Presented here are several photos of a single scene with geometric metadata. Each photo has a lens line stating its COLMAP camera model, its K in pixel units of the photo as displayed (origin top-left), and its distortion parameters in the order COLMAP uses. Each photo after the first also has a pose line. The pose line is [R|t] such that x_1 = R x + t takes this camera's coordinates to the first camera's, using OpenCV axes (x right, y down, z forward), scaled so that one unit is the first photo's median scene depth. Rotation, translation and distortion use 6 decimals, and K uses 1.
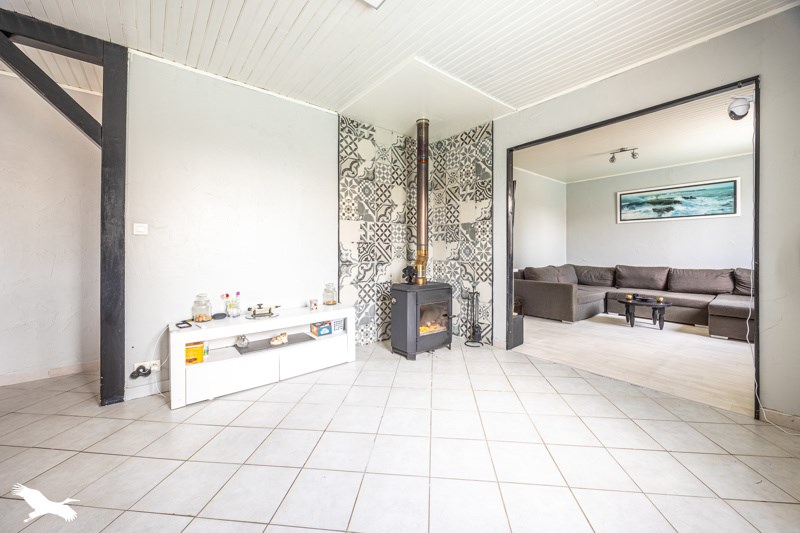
lens RADIAL K [[309.3, 0, 411.1], [0, 309.3, 250.2], [0, 0, 1]] dist [-0.003288, -0.000204]
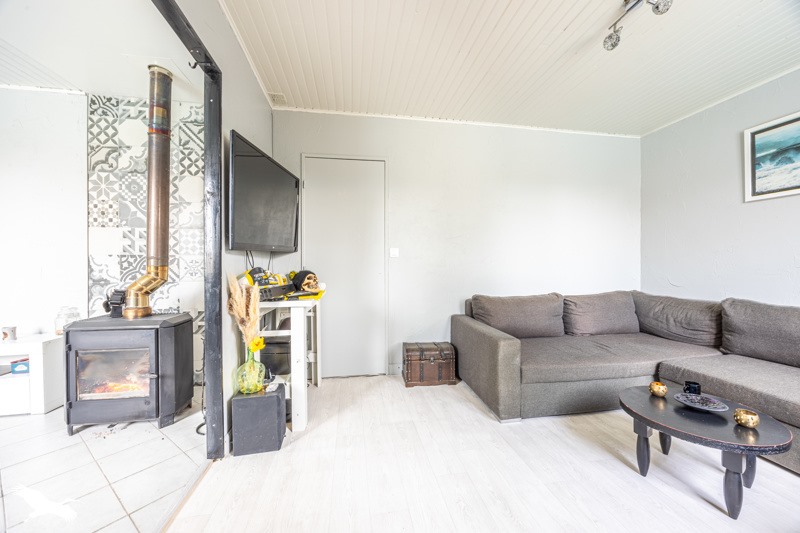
lens RADIAL K [[309.3, 0, 401.4], [0, 309.3, 265.1], [0, 0, 1]] dist [-0.003288, -0.000204]
pose [[0.869107, -0.001815, -0.494620, 0.818572], [0.002123, 0.999998, 0.000061, 0.000119], [0.494619, -0.001103, 0.869109, 0.683752]]
